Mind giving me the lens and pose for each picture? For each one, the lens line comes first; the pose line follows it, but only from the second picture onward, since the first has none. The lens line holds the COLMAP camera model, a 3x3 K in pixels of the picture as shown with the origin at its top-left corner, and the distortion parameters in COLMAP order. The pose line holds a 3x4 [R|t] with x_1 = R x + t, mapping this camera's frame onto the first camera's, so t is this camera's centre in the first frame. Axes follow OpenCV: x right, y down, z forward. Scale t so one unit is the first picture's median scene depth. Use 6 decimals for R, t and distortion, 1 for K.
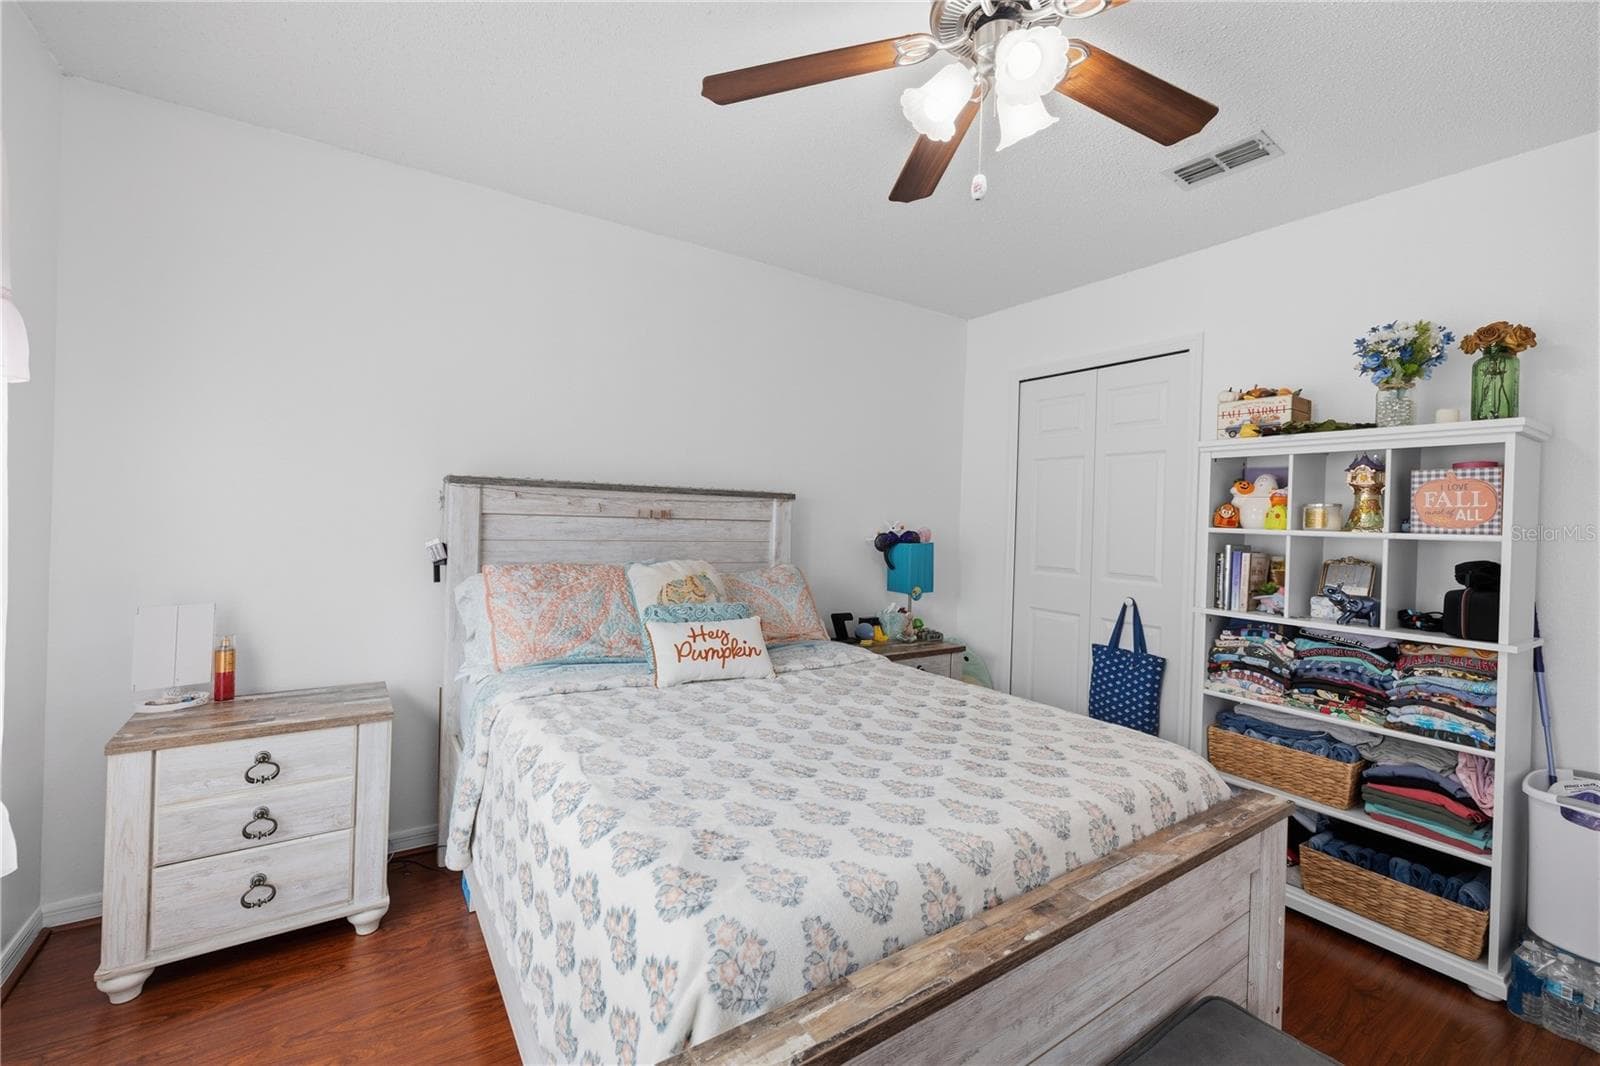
lens RADIAL K [[665.6, 0, 807.5], [0, 665.6, 510.5], [0, 0, 1]] dist [0.010715, 0.000389]
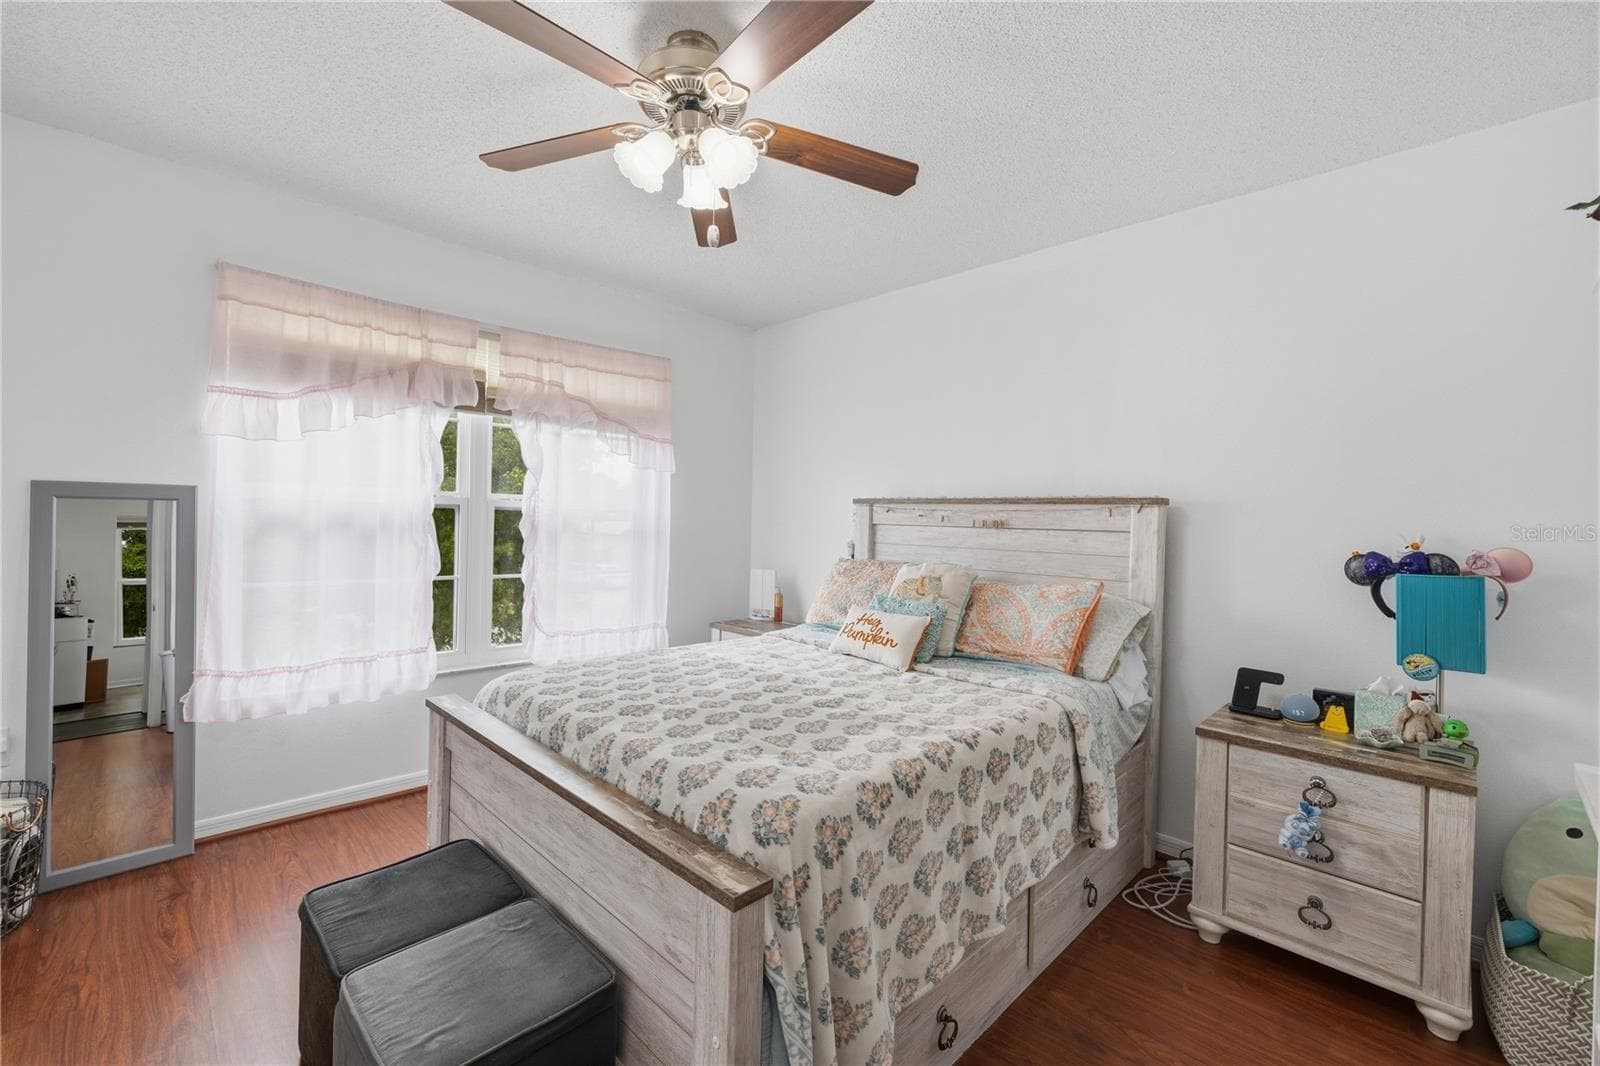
lens RADIAL K [[665.6, 0, 801.3], [0, 665.6, 528.7], [0, 0, 1]] dist [0.010715, 0.000389]
pose [[0.203623, -0.010307, -0.978995, 0.688929], [-0.009901, 0.999872, -0.012586, 0.026732], [0.978999, 0.012256, 0.203494, 0.444906]]
